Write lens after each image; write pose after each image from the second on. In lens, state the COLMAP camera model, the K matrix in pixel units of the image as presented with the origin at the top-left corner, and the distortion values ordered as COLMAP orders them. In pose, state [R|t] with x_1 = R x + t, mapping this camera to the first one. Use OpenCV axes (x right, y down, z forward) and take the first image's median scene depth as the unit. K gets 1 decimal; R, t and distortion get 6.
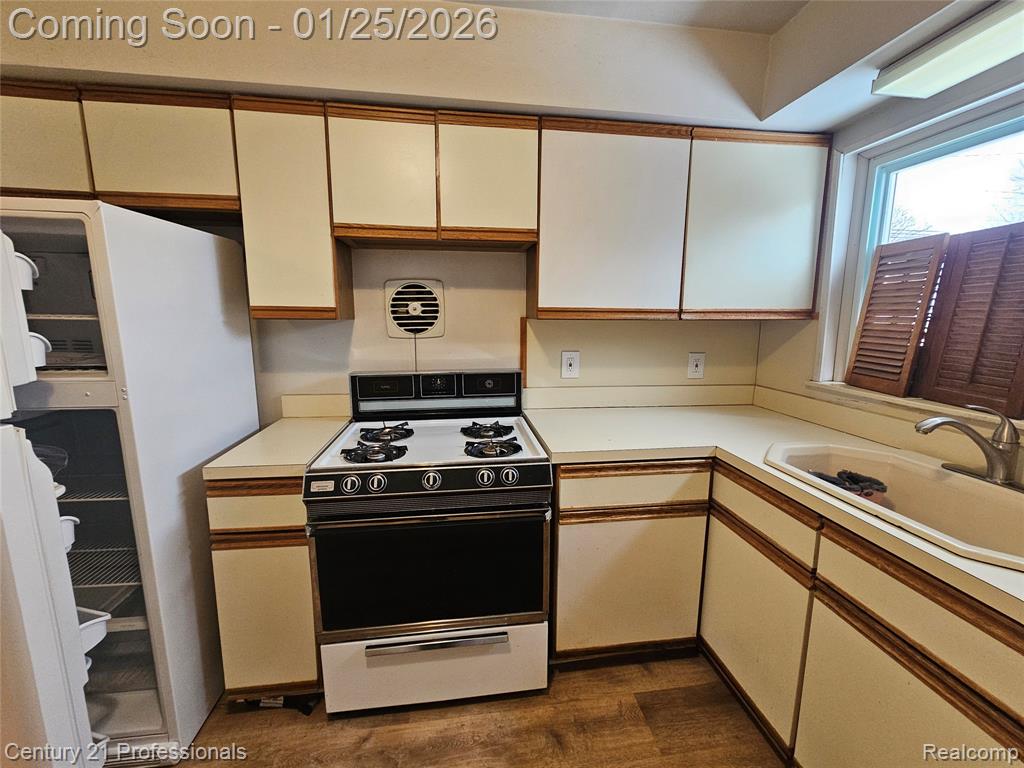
lens RADIAL K [[420.4, 0, 511.5], [0, 420.4, 381.0], [0, 0, 1]] dist [-0.000258, 0.000336]
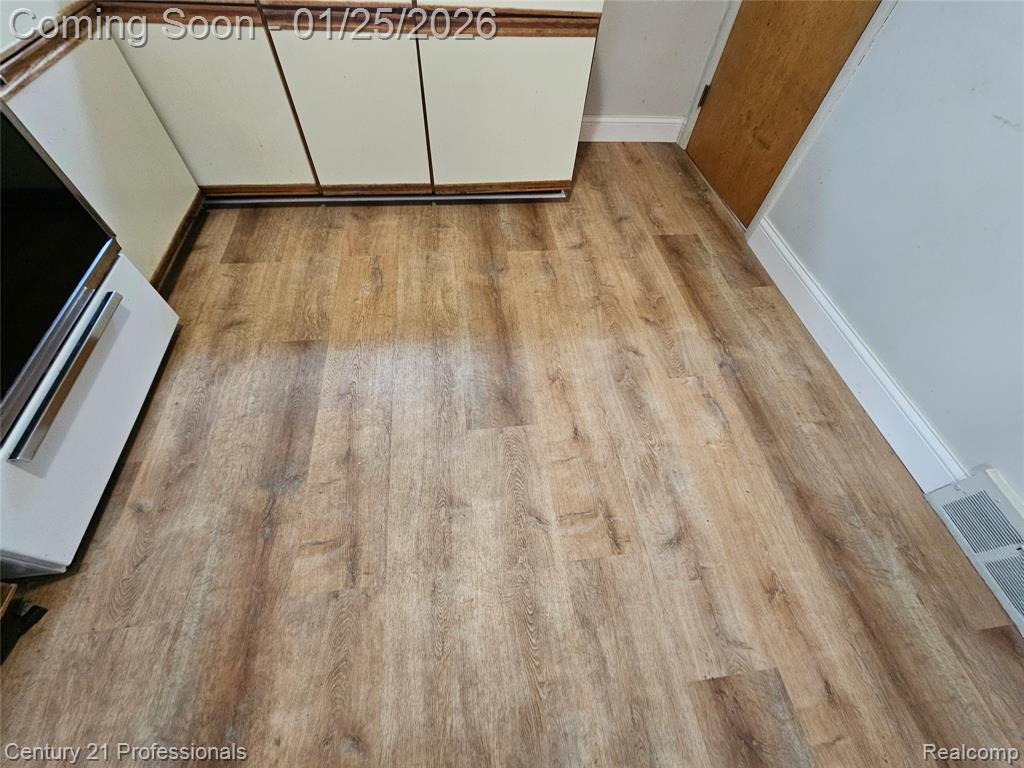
lens RADIAL K [[420.4, 0, 509.8], [0, 420.4, 382.9], [0, 0, 1]] dist [-0.000258, 0.000336]
pose [[0.010399, -0.821757, 0.569744, -0.567004], [0.111377, 0.567181, 0.816028, 0.154526], [-0.993724, 0.054971, 0.097423, 0.220055]]
